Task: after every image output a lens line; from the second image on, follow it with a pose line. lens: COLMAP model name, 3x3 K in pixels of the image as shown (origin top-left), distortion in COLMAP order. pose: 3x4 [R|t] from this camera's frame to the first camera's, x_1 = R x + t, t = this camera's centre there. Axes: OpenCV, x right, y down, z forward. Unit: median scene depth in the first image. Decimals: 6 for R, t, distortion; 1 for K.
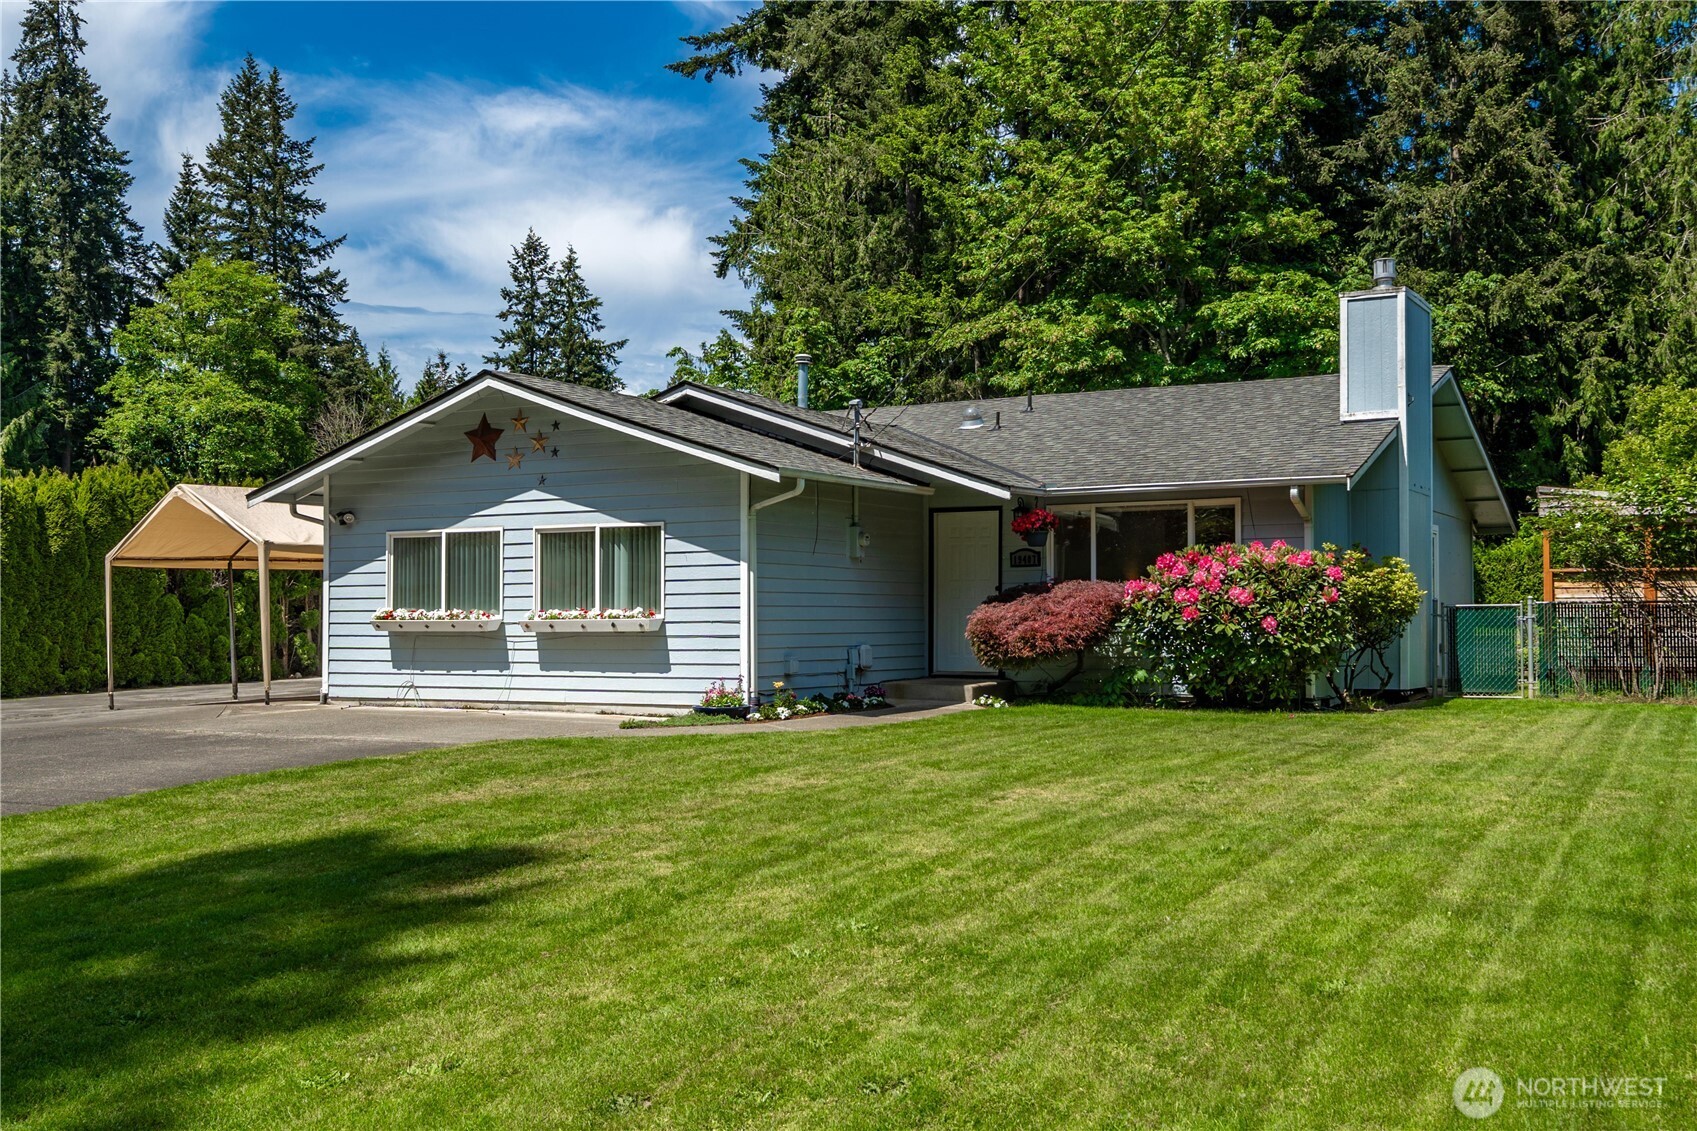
lens RADIAL K [[1699.5, 0, 779.9], [0, 1699.5, 572.1], [0, 0, 1]] dist [0.000877, 0.003046]
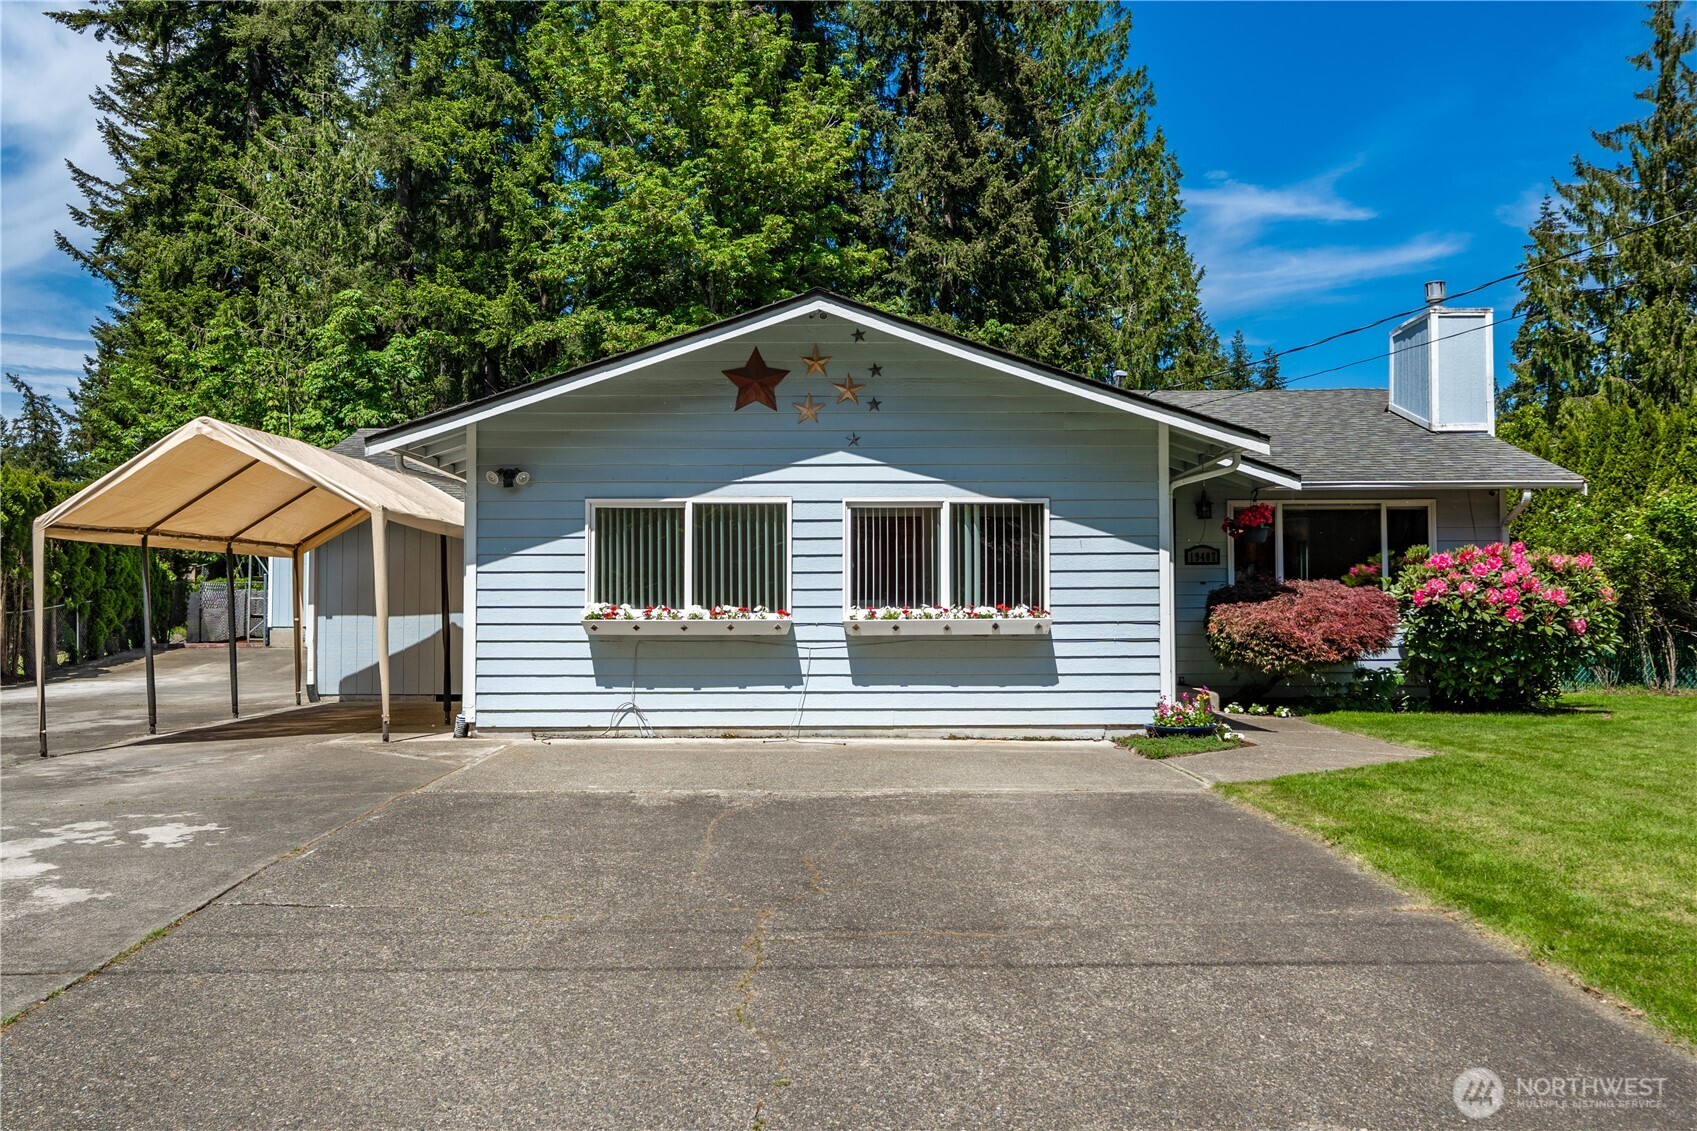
lens RADIAL K [[1516.9, 0, 784.7], [0, 1516.9, 562.1], [0, 0, 1]] dist [0.003232, 0.004918]
pose [[0.868321, 0.020886, 0.495563, -0.491514], [-0.014824, 0.999759, -0.016163, 0.013095], [-0.495782, 0.006688, 0.868421, 0.401019]]
